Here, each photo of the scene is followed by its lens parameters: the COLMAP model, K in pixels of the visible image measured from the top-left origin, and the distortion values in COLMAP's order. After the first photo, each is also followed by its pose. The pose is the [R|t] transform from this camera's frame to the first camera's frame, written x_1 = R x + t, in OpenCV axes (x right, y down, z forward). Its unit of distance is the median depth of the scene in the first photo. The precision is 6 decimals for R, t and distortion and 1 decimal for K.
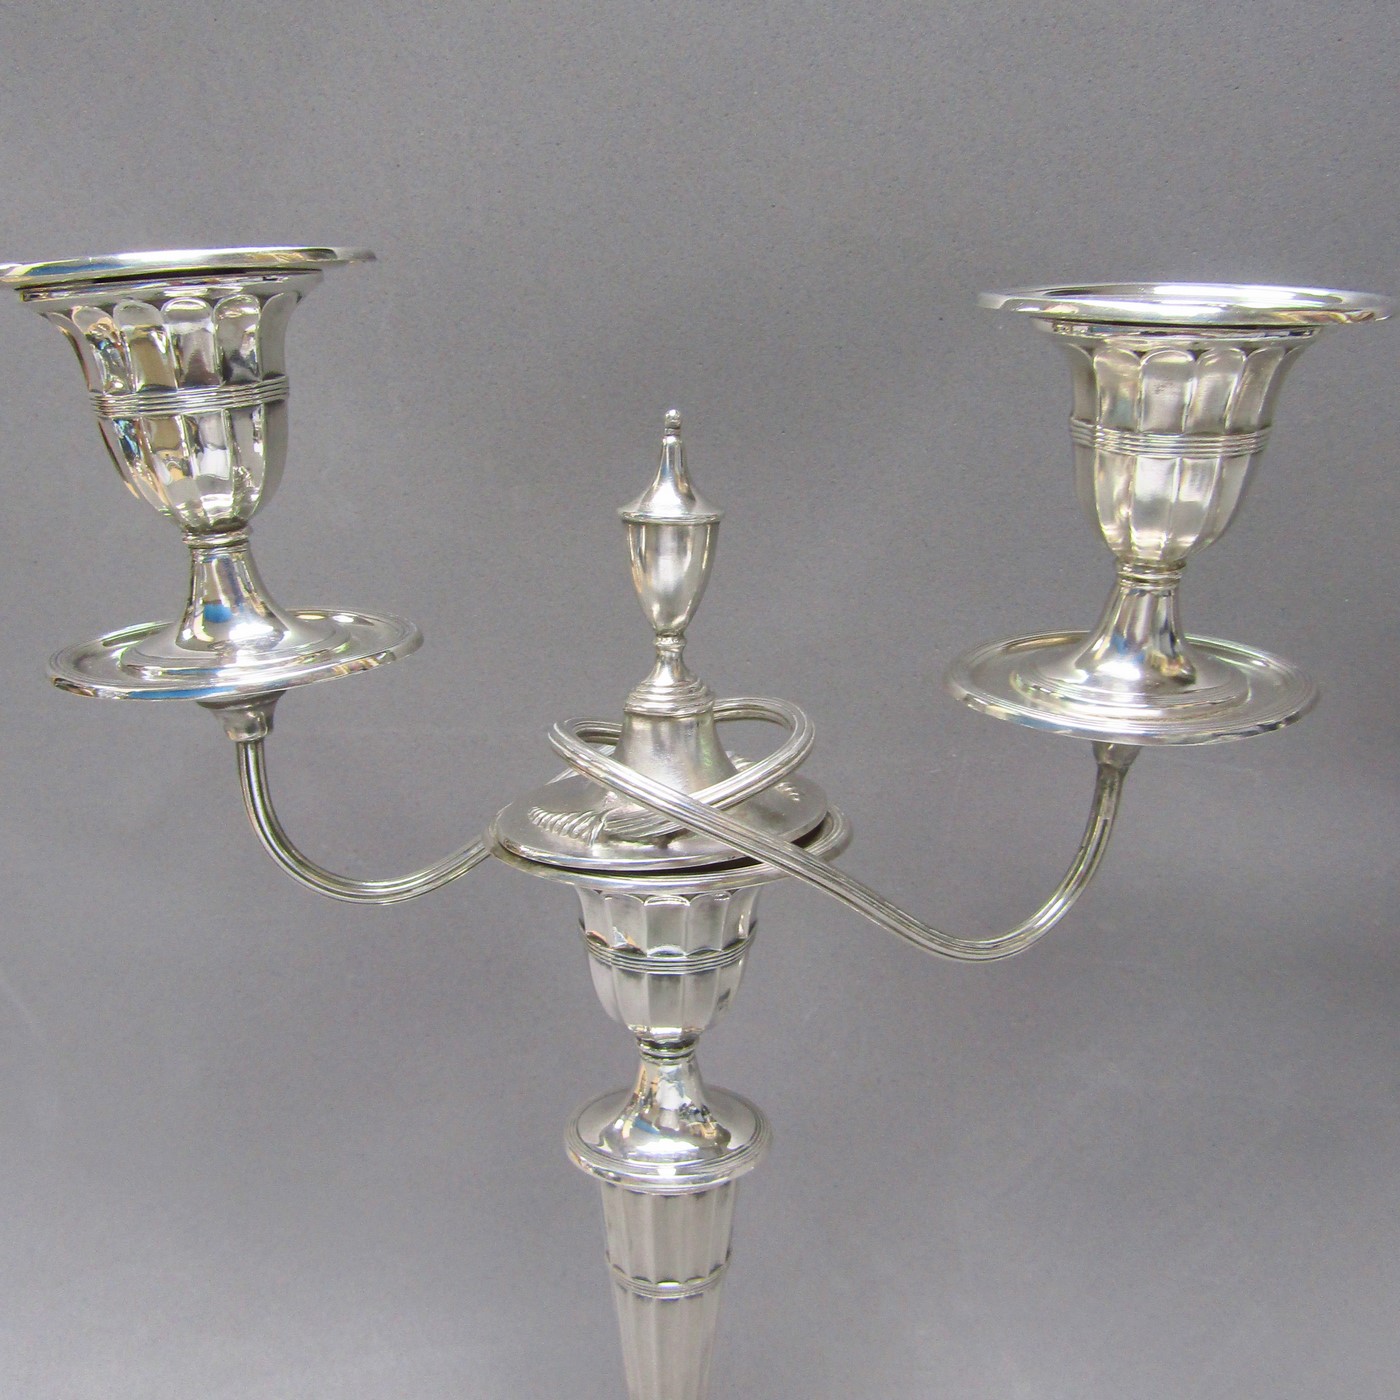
lens RADIAL K [[1311.2, 0, 700.0], [0, 1311.2, 700.0], [0, 0, 1]] dist [-0.005595, -0.004788]
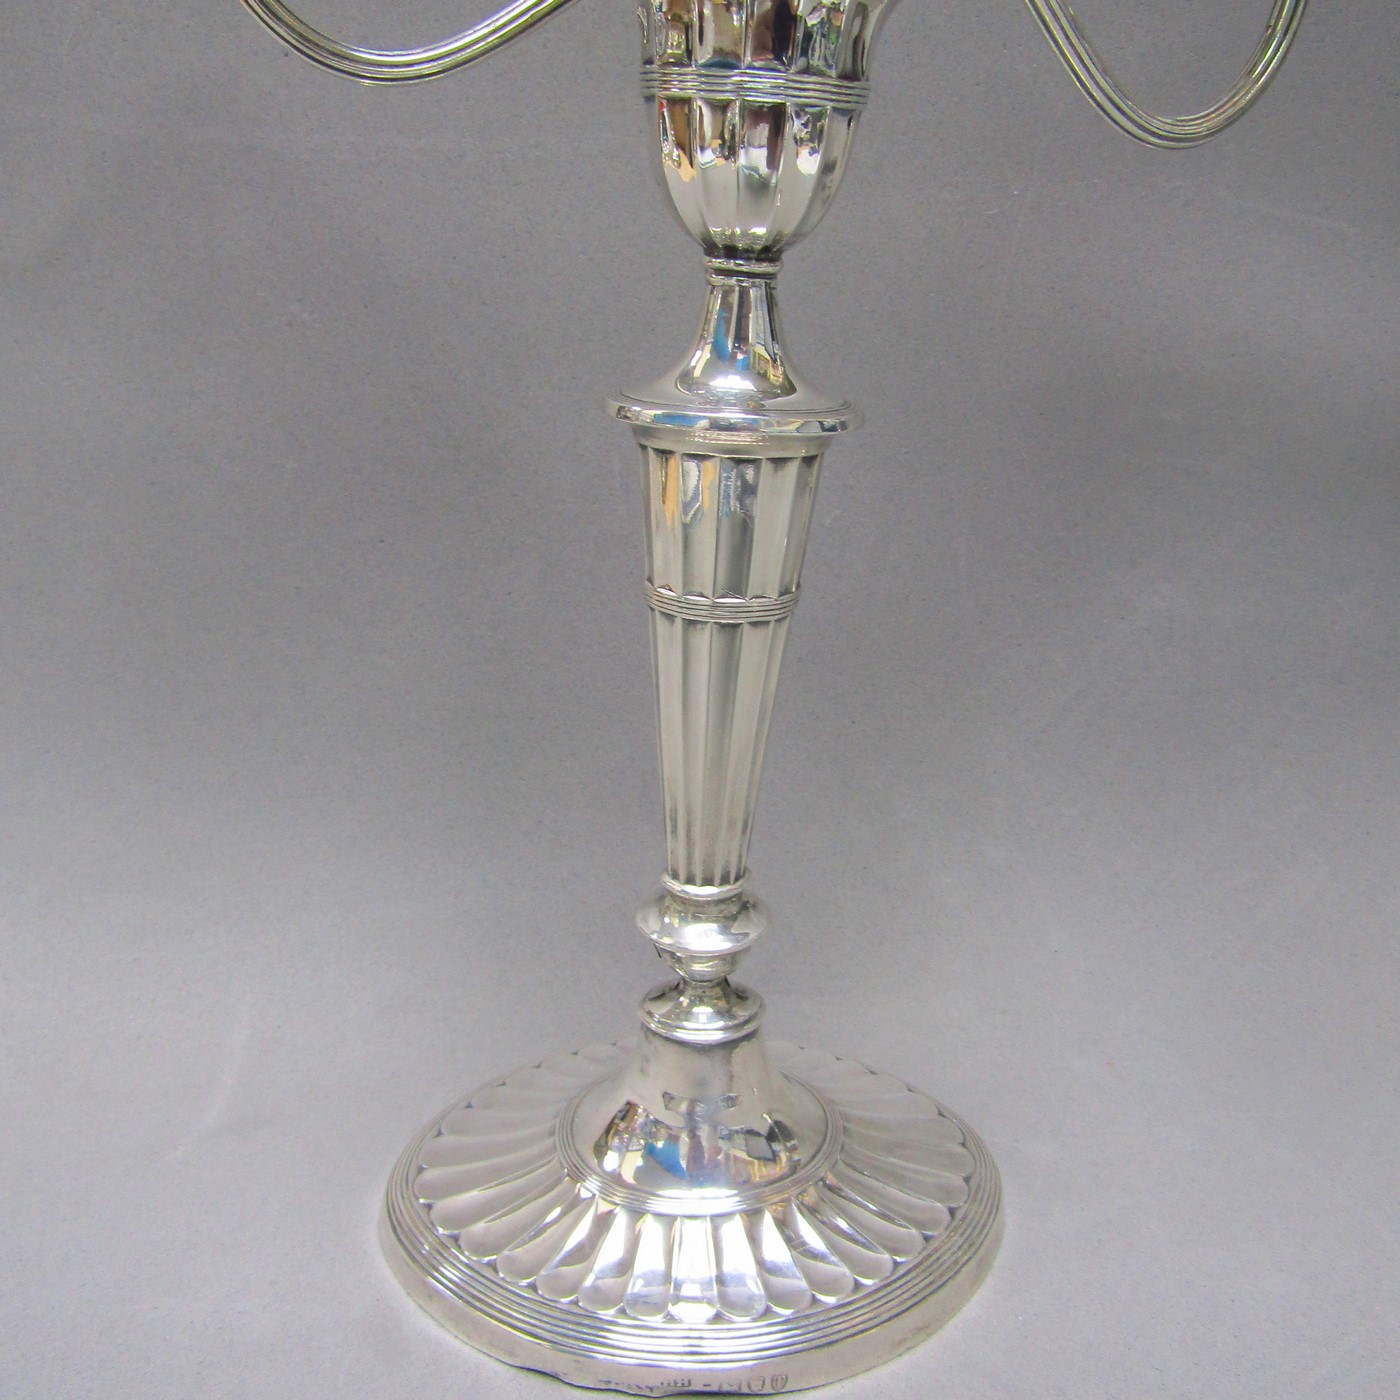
lens RADIAL K [[1311.2, 0, 700.0], [0, 1311.2, 700.0], [0, 0, 1]] dist [-0.005595, -0.004788]
pose [[0.996412, 0.018578, 0.082577, -0.123705], [-0.022908, 0.998395, 0.051795, 0.537987], [-0.081482, -0.053500, 0.995238, 0.232120]]
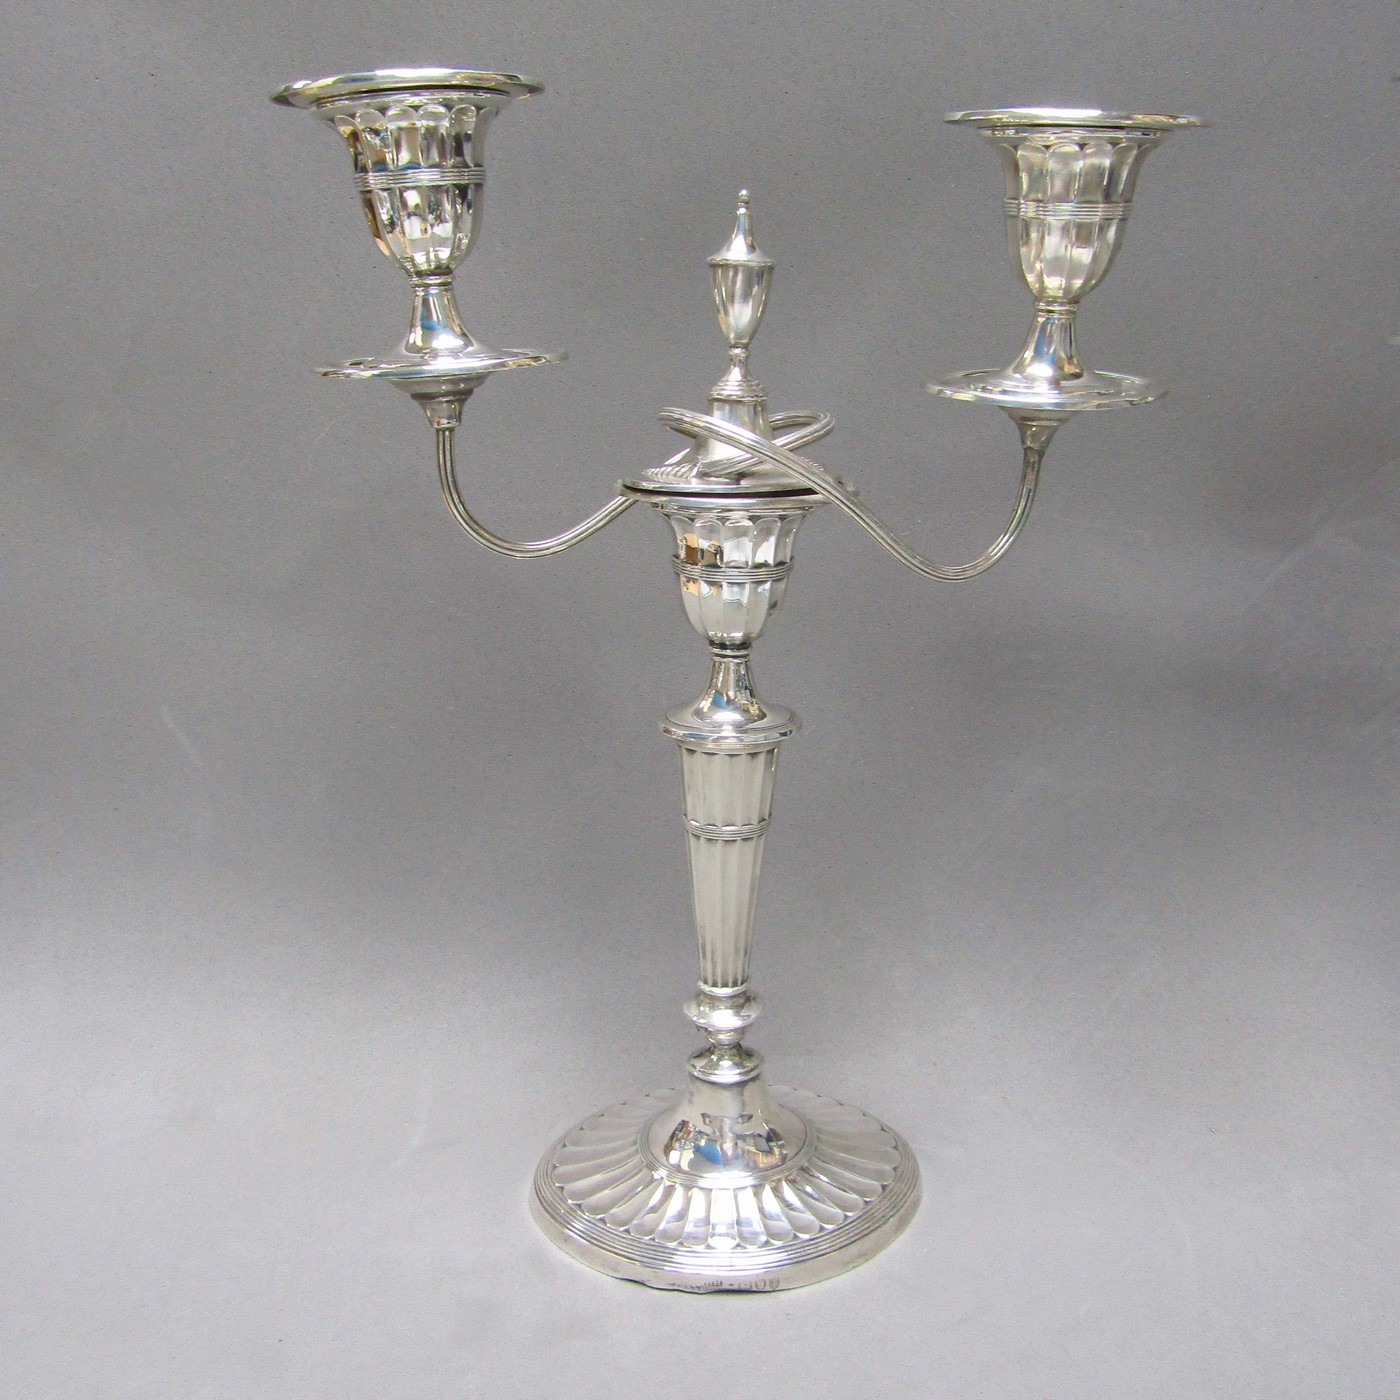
lens RADIAL K [[1311.2, 0, 700.0], [0, 1311.2, 700.0], [0, 0, 1]] dist [-0.005595, -0.004788]
pose [[0.999018, -0.006533, 0.043815, -0.136808], [0.006626, 0.999976, -0.001985, 0.357818], [-0.043801, 0.002274, 0.999038, -0.490491]]
